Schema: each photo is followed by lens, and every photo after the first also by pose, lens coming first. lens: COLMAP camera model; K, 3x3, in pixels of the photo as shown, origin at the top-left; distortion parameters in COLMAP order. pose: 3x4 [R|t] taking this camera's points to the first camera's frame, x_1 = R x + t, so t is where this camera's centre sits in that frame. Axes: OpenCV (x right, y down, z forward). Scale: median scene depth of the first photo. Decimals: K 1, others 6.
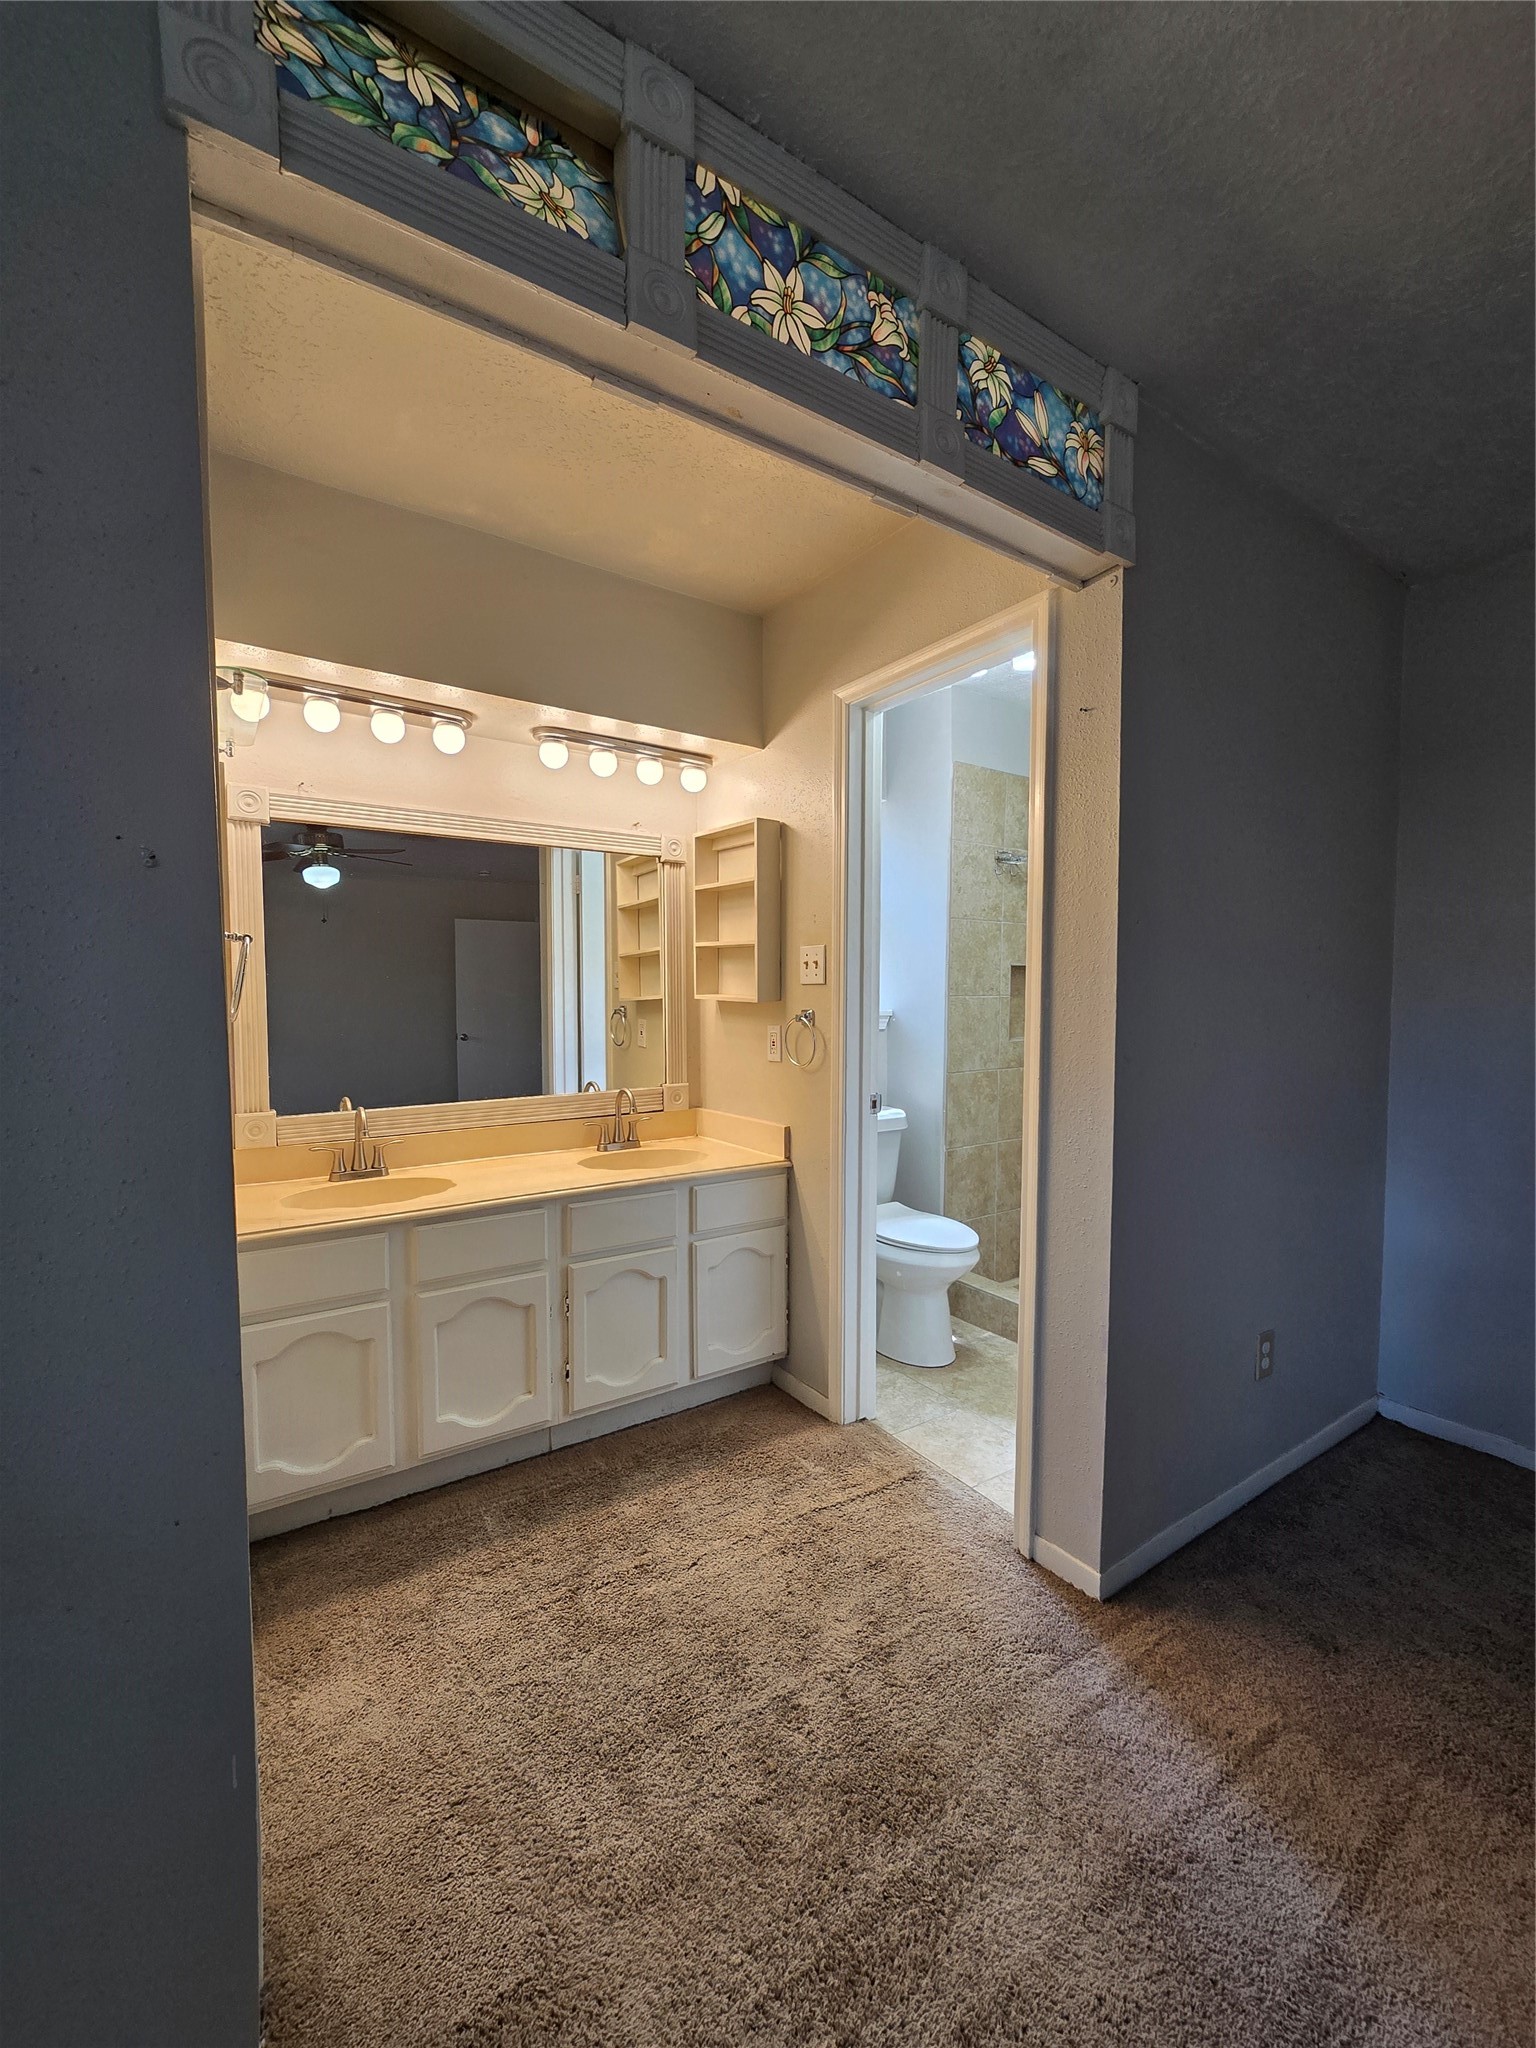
lens RADIAL K [[842.0, 0, 764.5], [0, 842.0, 1030.8], [0, 0, 1]] dist [-0.010888, 0.001450]
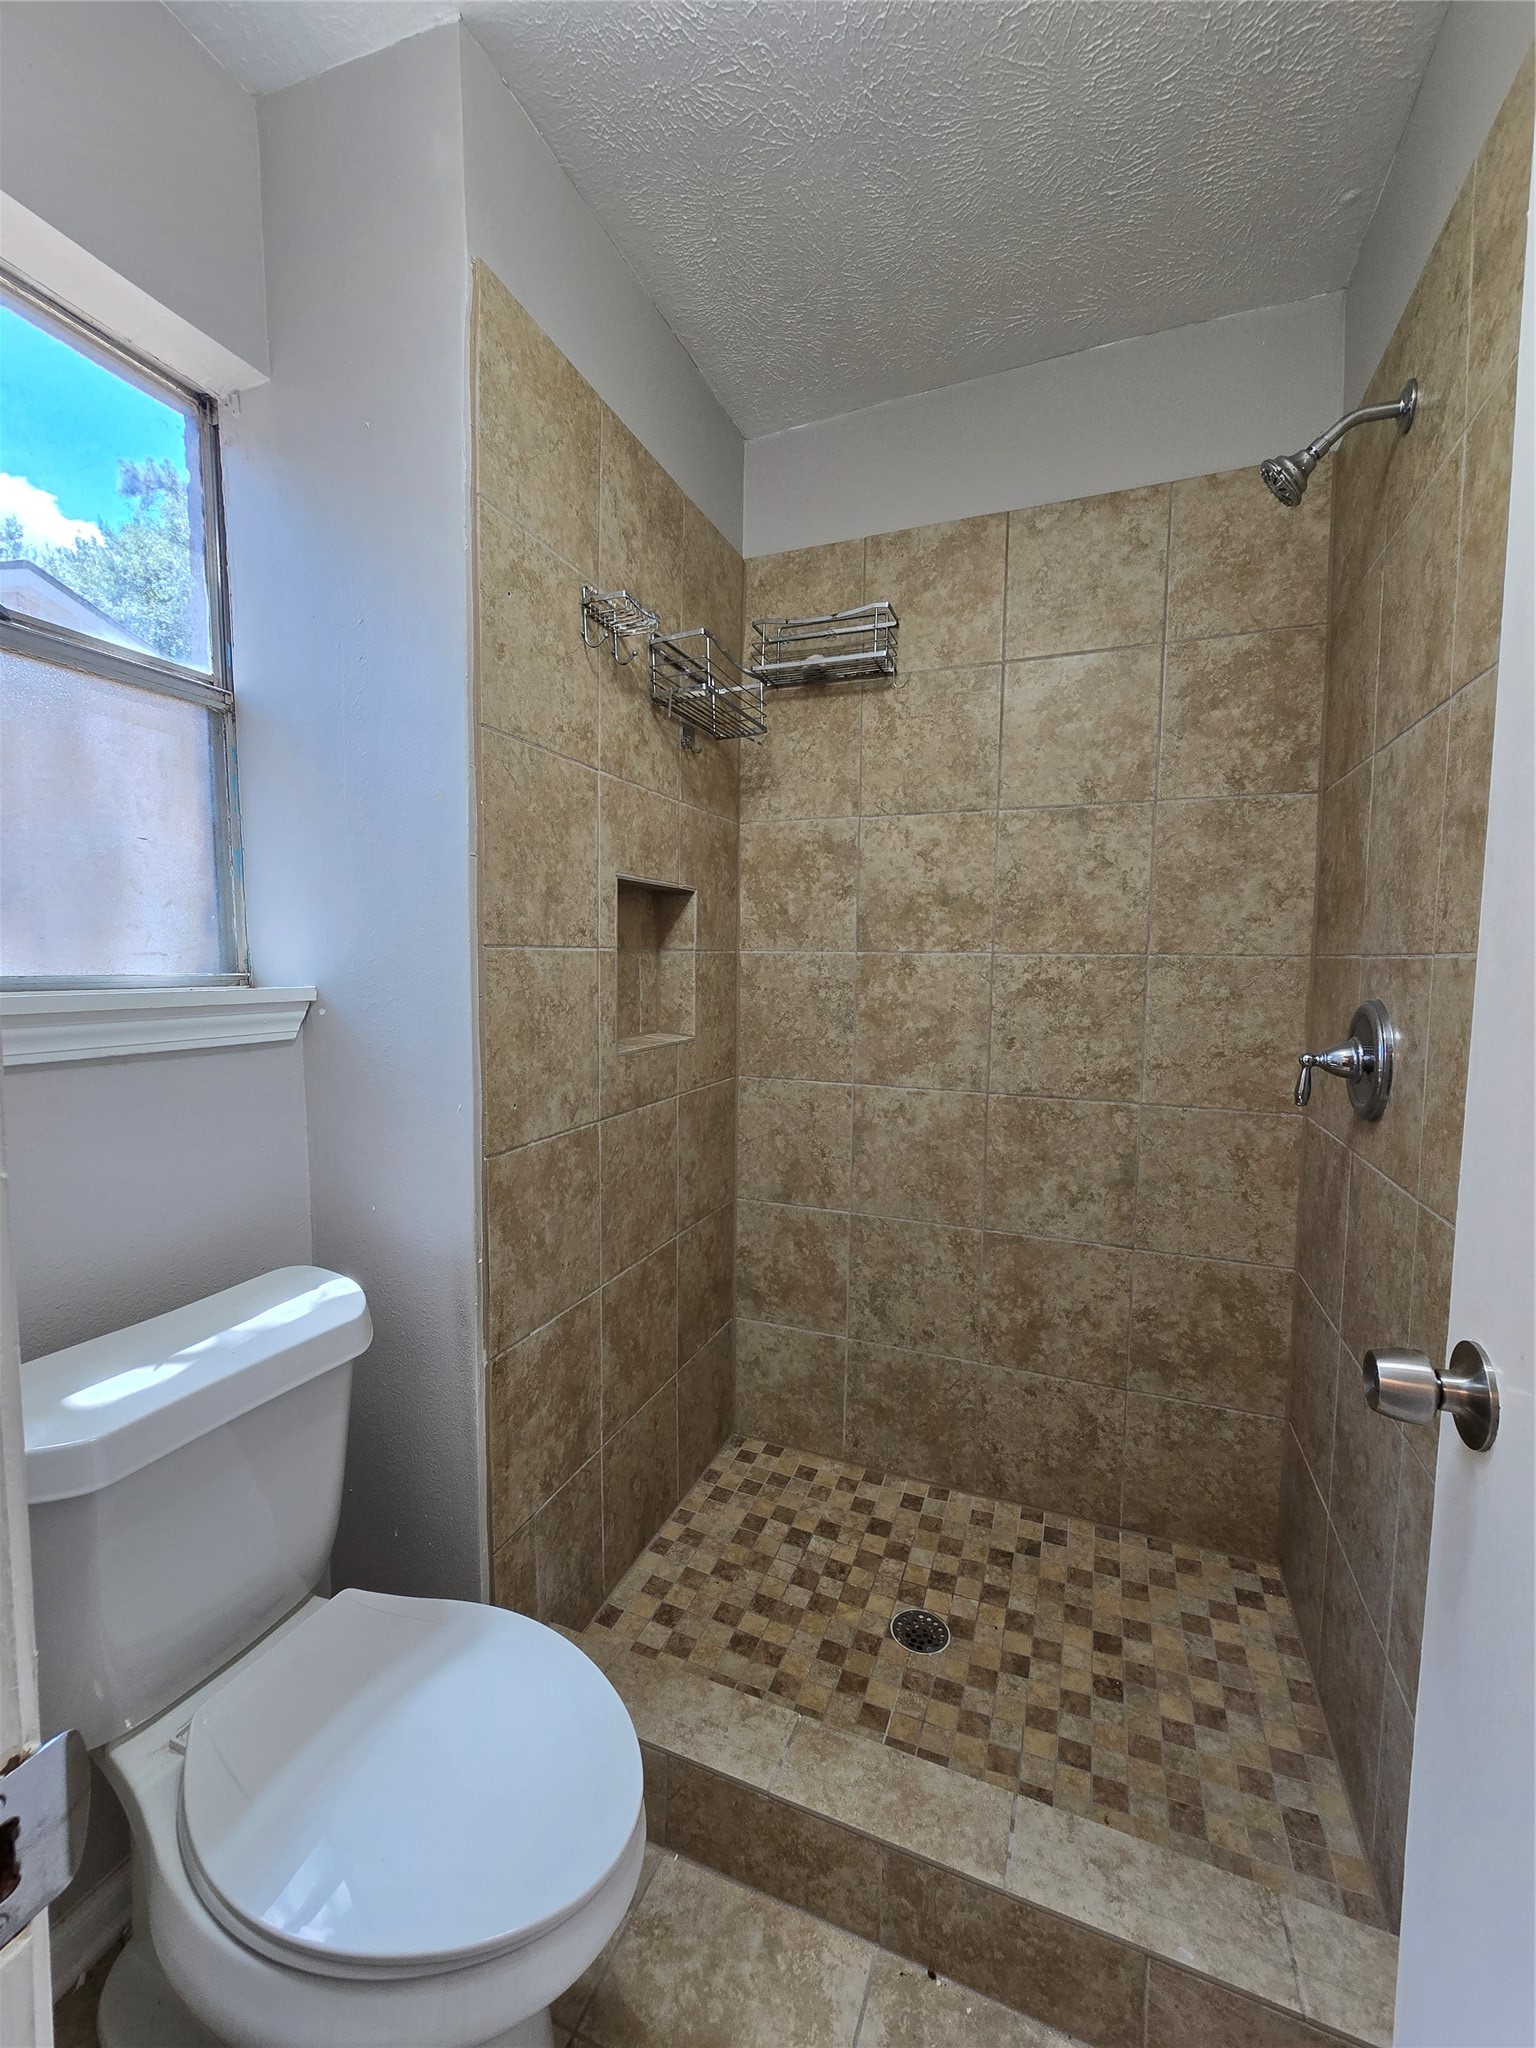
lens RADIAL K [[842.0, 0, 763.1], [0, 842.0, 1023.1], [0, 0, 1]] dist [-0.010888, 0.001450]
pose [[0.827583, -0.042999, 0.559694, 0.115201], [0.026998, 0.998957, 0.036825, -0.018143], [-0.560693, -0.015365, 0.827881, 0.627812]]
